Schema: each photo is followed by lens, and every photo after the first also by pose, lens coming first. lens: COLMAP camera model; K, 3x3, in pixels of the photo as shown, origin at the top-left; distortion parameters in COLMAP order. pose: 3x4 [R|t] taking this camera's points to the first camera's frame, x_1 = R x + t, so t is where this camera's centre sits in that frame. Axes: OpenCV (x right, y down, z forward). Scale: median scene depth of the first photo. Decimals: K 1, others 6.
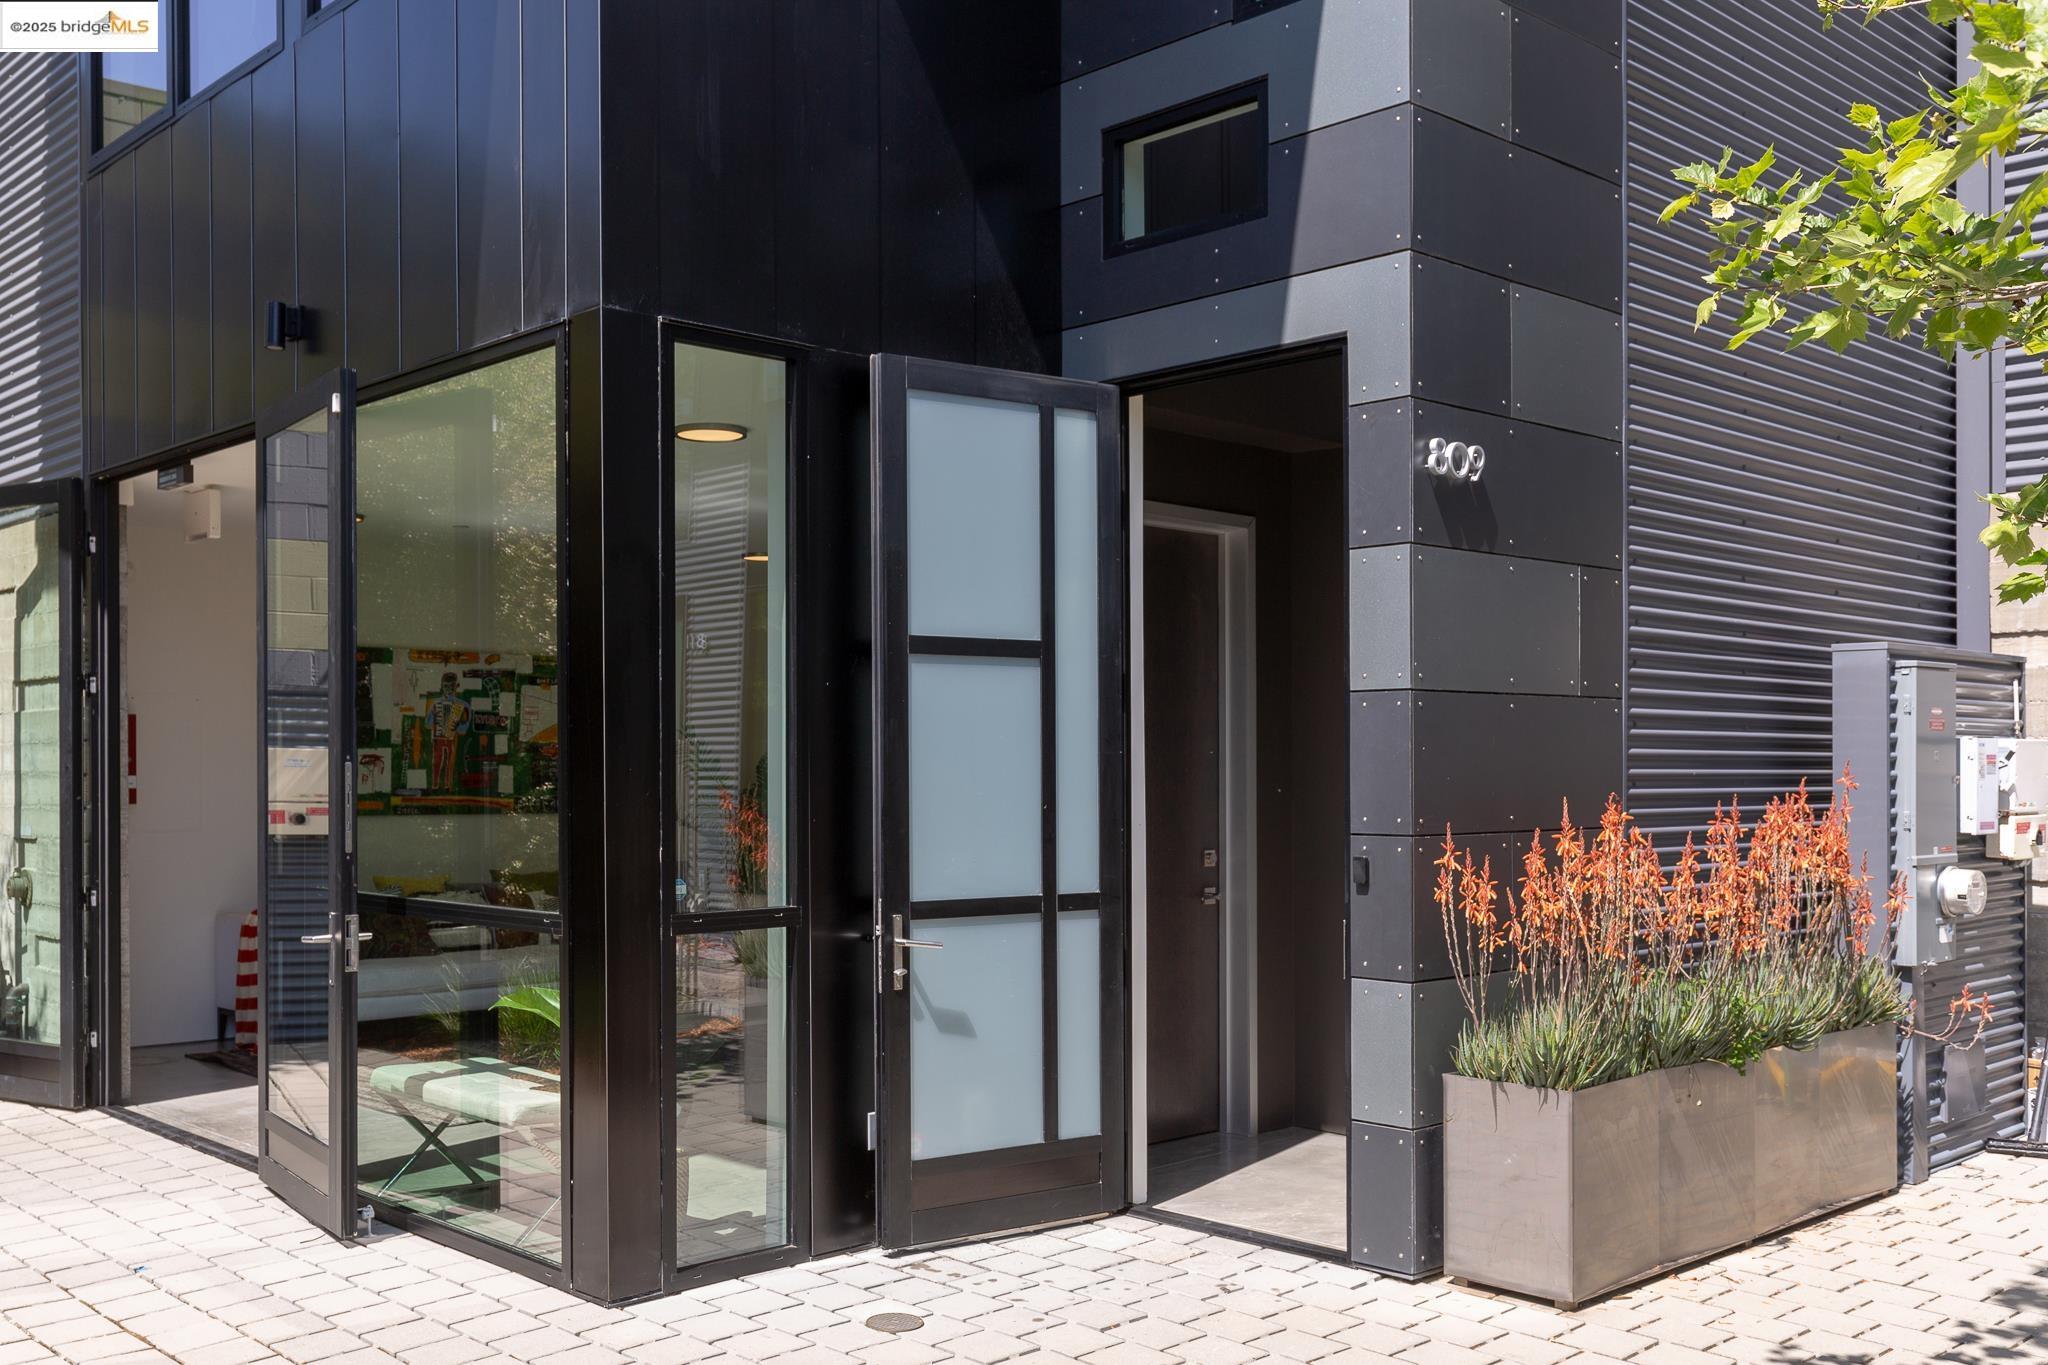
lens RADIAL K [[1915.6, 0, 1023.8], [0, 1915.6, 685.4], [0, 0, 1]] dist [0.001823, 0.000000]
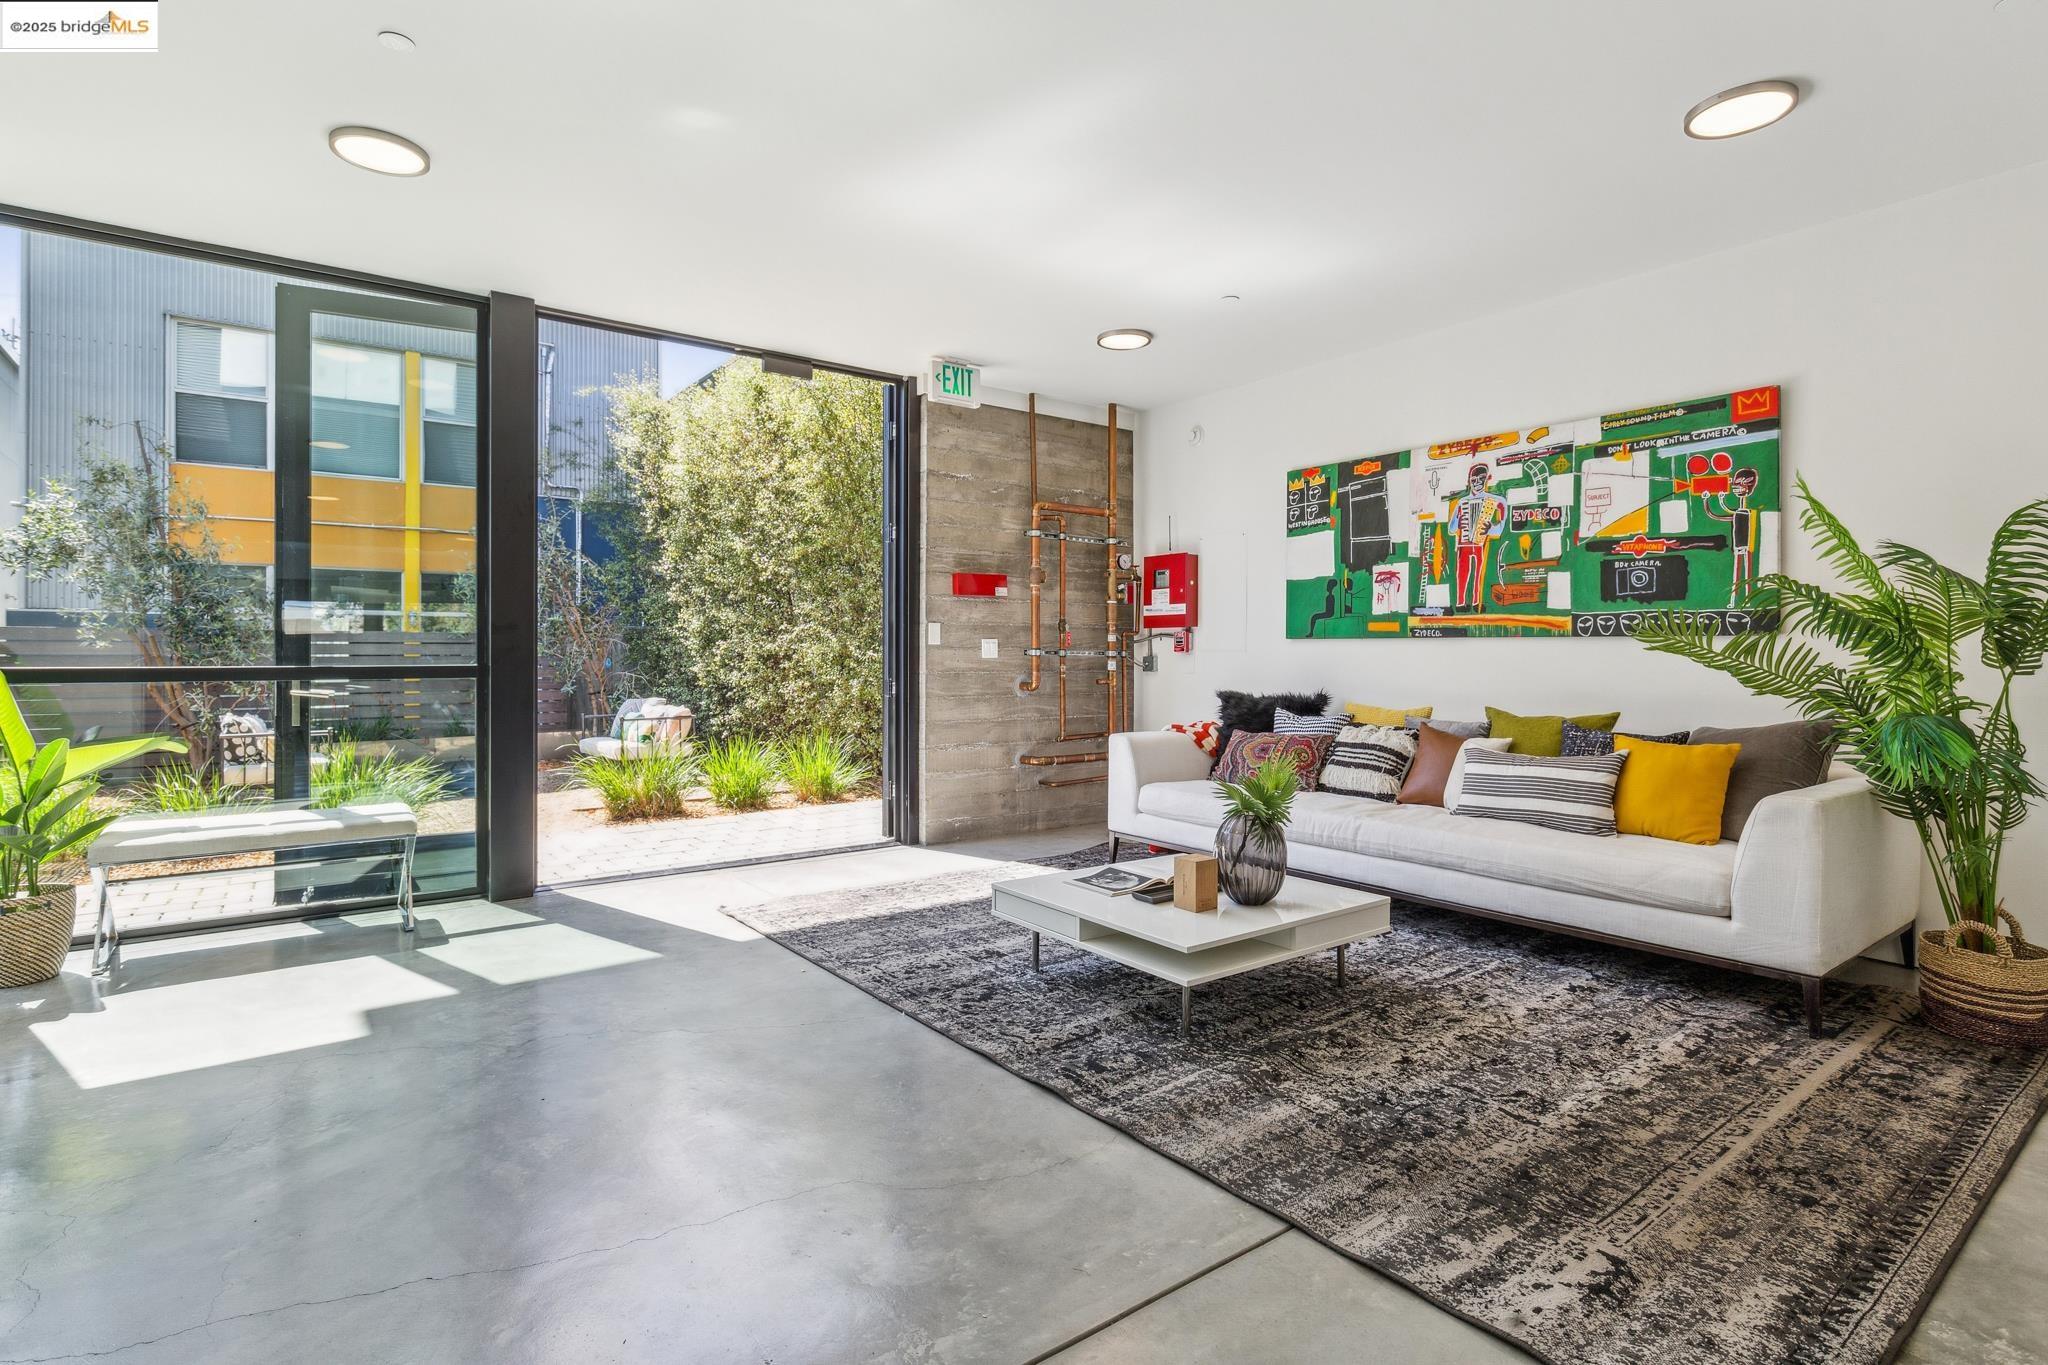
lens RADIAL K [[1007.1, 0, 1026.2], [0, 1007.1, 665.8], [0, 0, 1]] dist [0.000442, -0.000407]
pose [[-0.121366, 0.006523, -0.992586, 0.151758], [0.045074, 0.998983, 0.001053, 0.070503], [0.991584, -0.044612, -0.121537, 0.859164]]
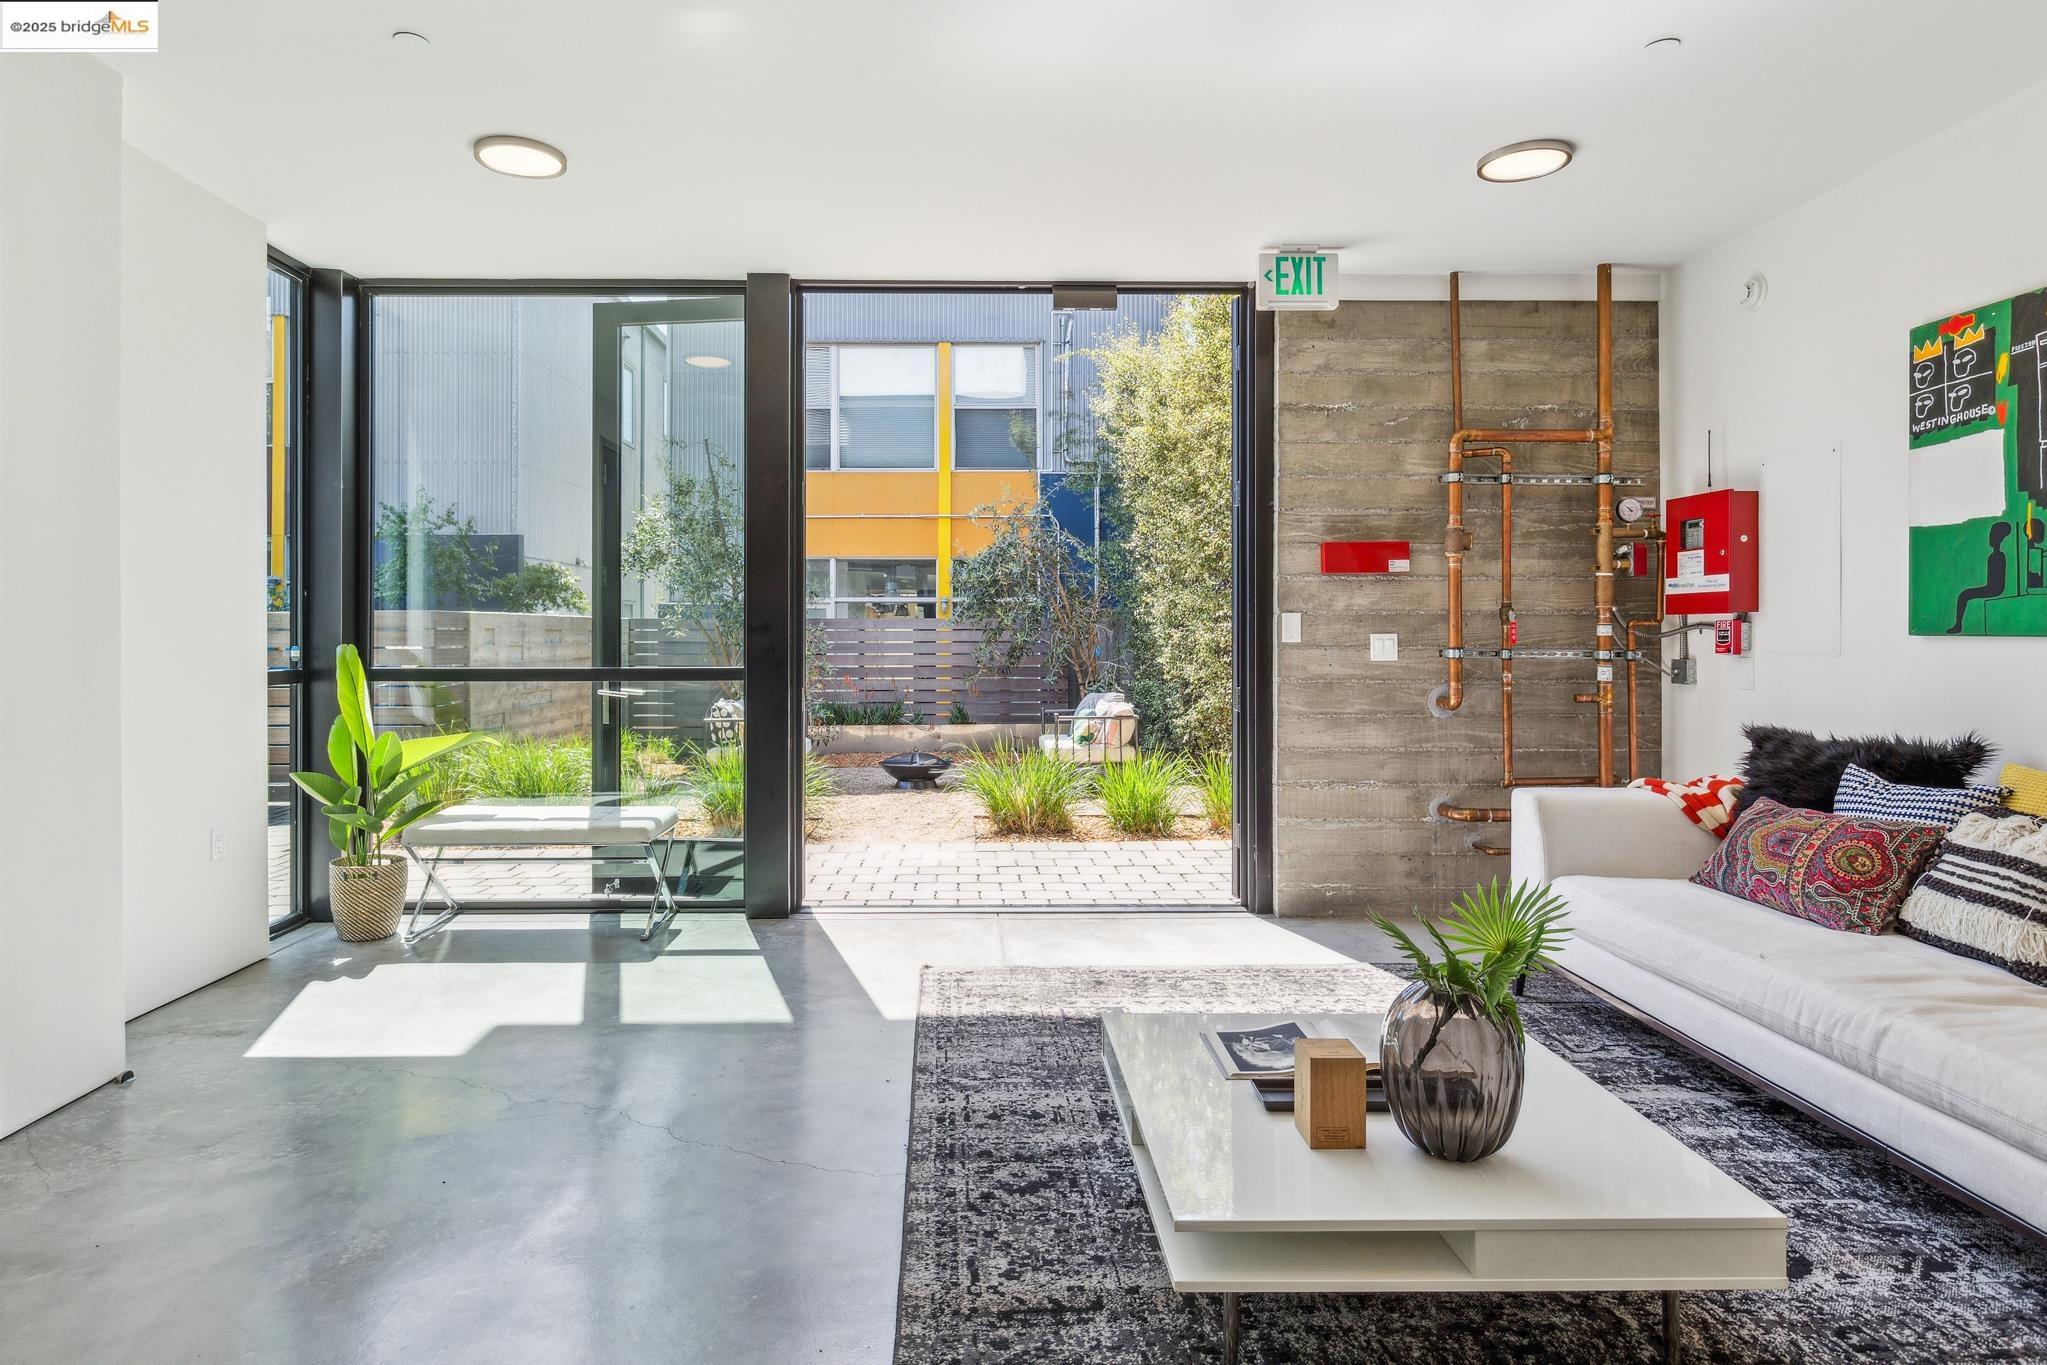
lens RADIAL K [[1143.4, 0, 995.7], [0, 1143.4, 630.2], [0, 0, 1]] dist [0.008669, -0.000906]
pose [[-0.679856, -0.004334, -0.733333, 0.035183], [0.031864, 0.998864, -0.035444, 0.065251], [0.732653, -0.047464, -0.678945, 0.958064]]
